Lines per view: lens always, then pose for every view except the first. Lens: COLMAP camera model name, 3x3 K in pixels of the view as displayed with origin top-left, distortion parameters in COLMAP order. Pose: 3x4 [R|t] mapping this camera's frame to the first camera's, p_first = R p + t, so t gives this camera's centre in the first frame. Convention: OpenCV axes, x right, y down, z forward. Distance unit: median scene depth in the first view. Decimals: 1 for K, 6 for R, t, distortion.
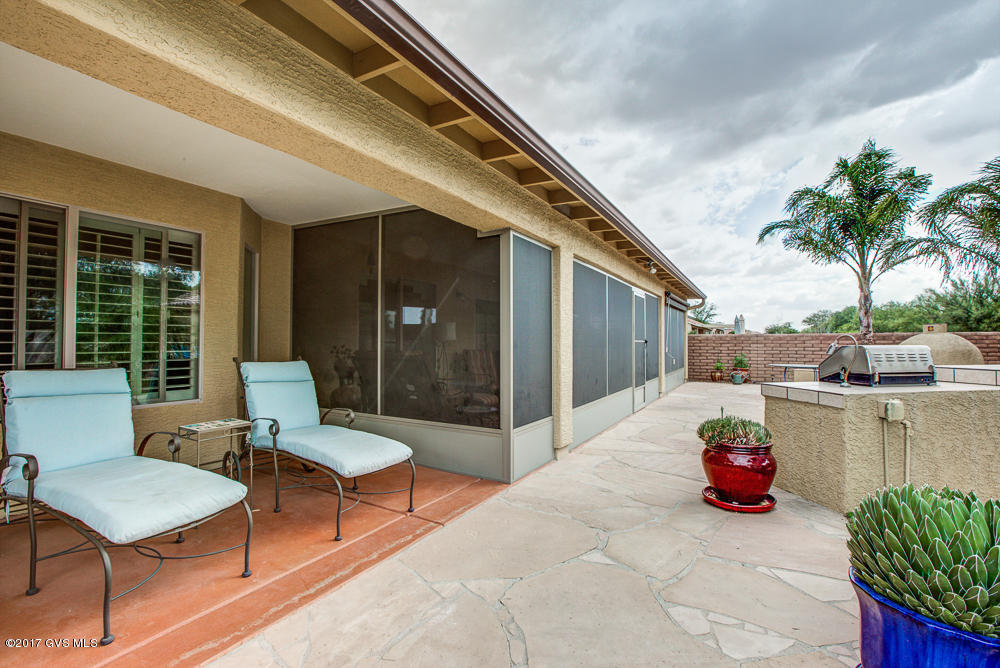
lens RADIAL K [[455.0, 0, 478.3], [0, 455.0, 334.0], [0, 0, 1]] dist [0.001883, 0.000154]
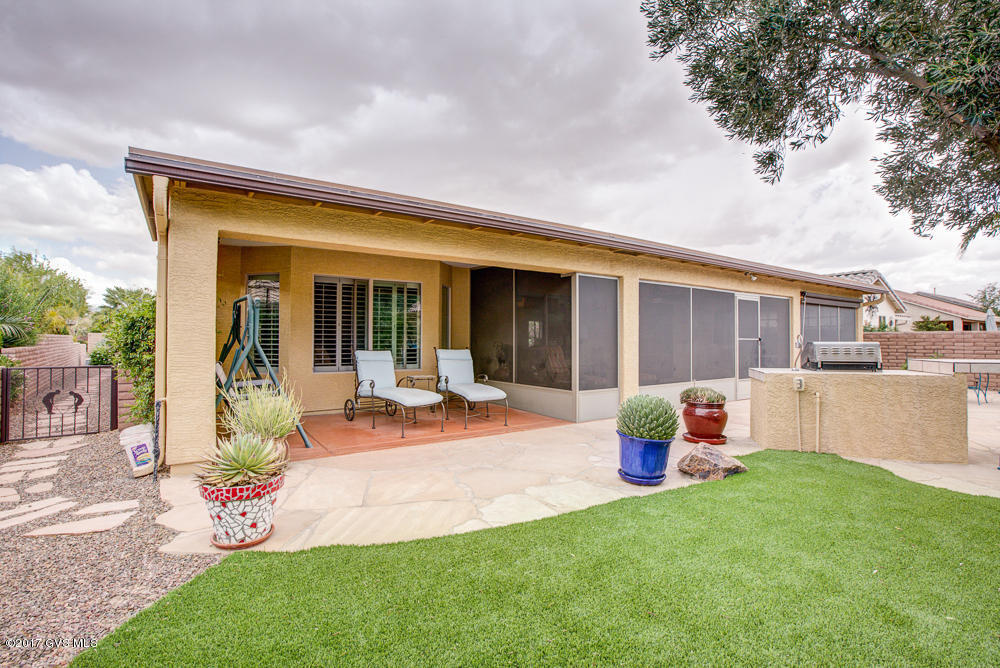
lens RADIAL K [[474.8, 0, 500.0], [0, 474.8, 334.0], [0, 0, 1]] dist [-0.010697, -0.000070]
pose [[0.913654, -0.002726, -0.406485, 0.524528], [0.007781, 0.999912, 0.010784, -0.024292], [0.406419, -0.013016, 0.913594, -0.718148]]
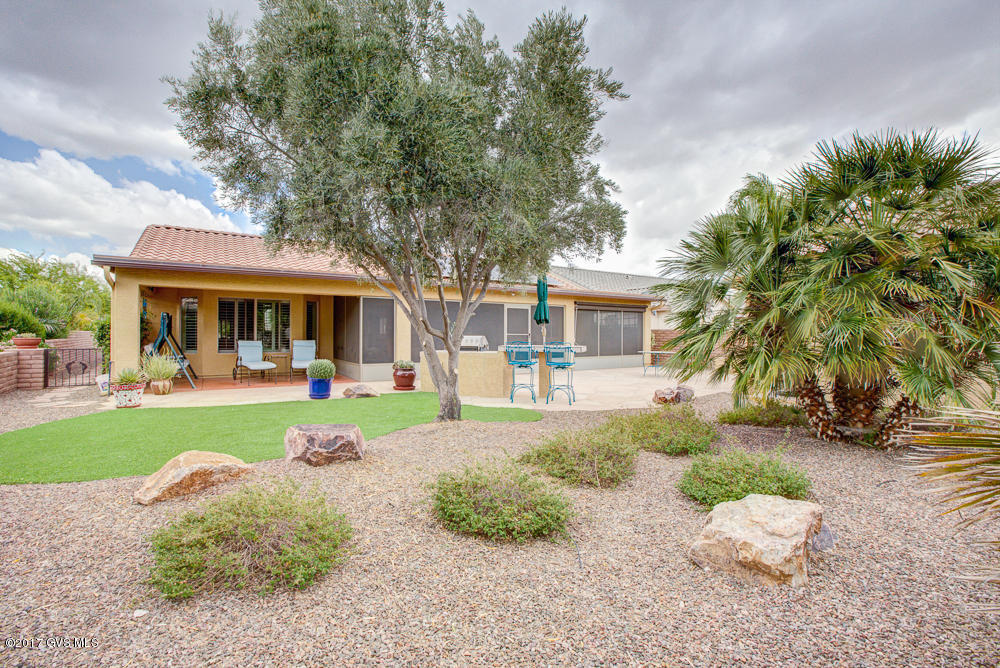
lens RADIAL K [[493.9, 0, 500.0], [0, 493.9, 334.0], [0, 0, 1]] dist [0.026426, 0.000018]
pose [[0.876307, 0.002304, -0.481747, 2.383812], [0.008516, 0.999758, 0.020273, -0.042897], [0.481678, -0.021868, 0.876076, -1.352172]]
